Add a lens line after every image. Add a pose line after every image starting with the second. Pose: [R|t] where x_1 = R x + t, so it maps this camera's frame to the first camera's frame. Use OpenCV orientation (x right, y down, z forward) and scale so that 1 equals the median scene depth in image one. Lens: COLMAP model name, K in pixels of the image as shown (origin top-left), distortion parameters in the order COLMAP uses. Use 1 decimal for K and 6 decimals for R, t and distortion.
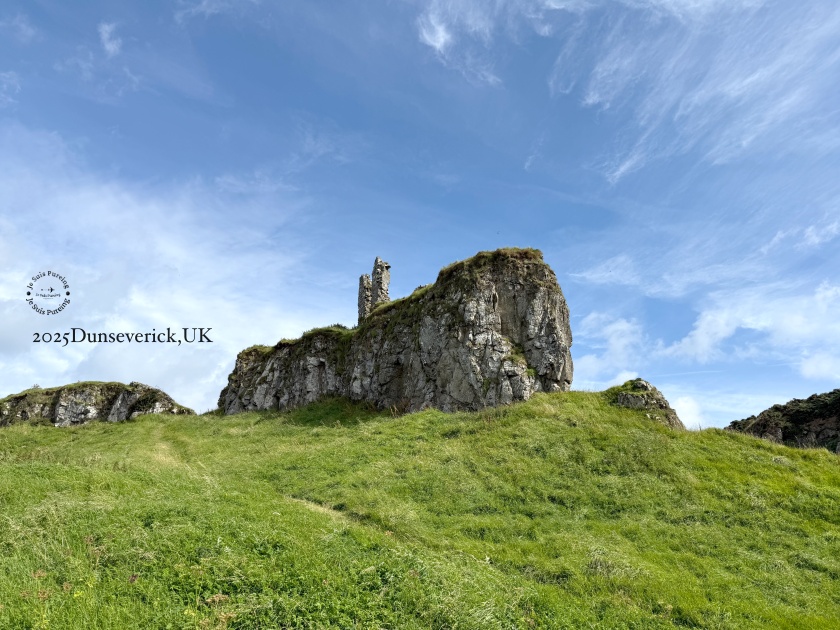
lens RADIAL K [[585.8, 0, 415.9], [0, 585.8, 321.5], [0, 0, 1]] dist [0.091065, -0.096363]
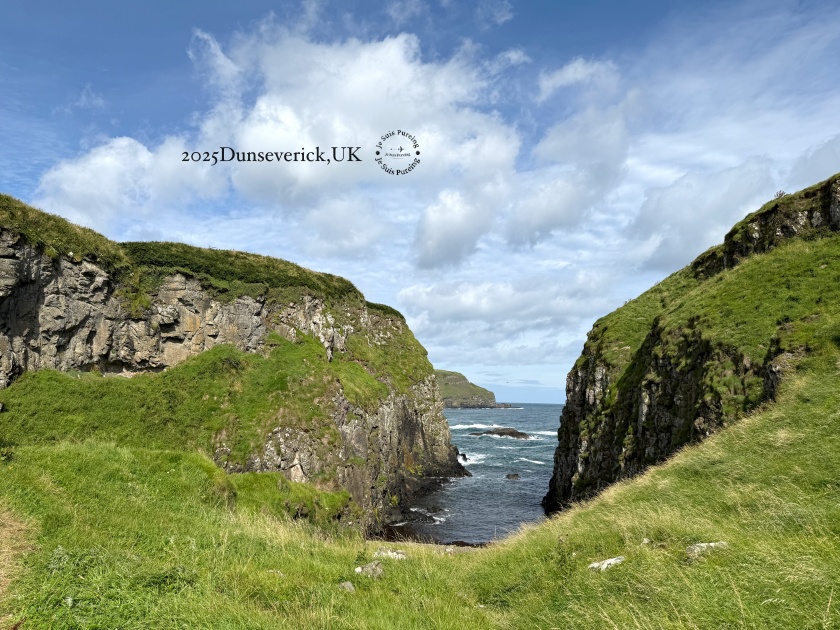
lens RADIAL K [[585.8, 0, 417.1], [0, 585.8, 313.7], [0, 0, 1]] dist [0.091065, -0.096363]
pose [[0.537808, -0.135424, -0.832120, -0.443704], [0.337187, 0.939186, 0.065078, 0.075038], [0.772702, -0.315579, 0.550765, 0.315593]]
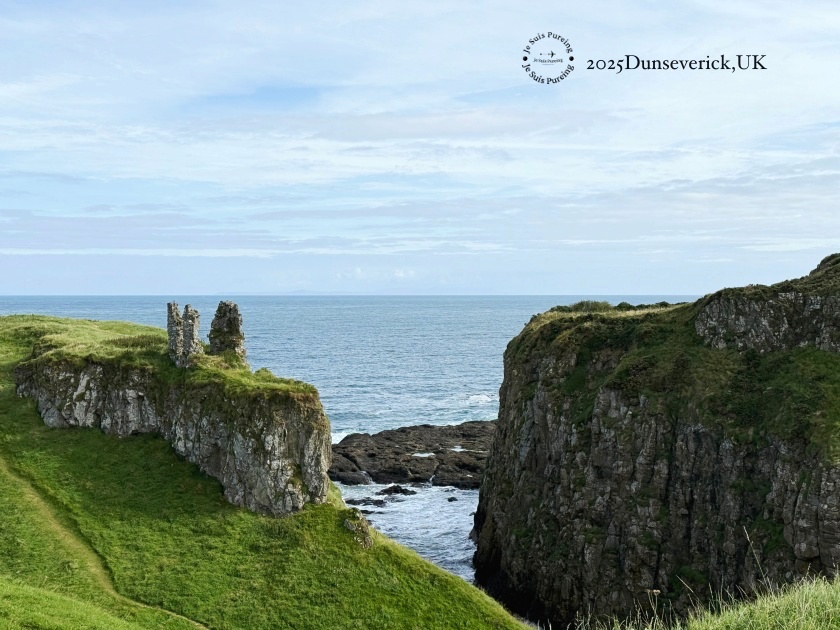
lens RADIAL K [[1183.0, 0, 411.7], [0, 1183.0, 314.6], [0, 0, 1]] dist [0.142805, 0.000000]
pose [[0.981033, -0.021593, 0.192633, -0.086031], [-0.060717, 0.909534, 0.411171, -1.070453], [-0.184085, -0.415068, 0.890972, -1.116788]]
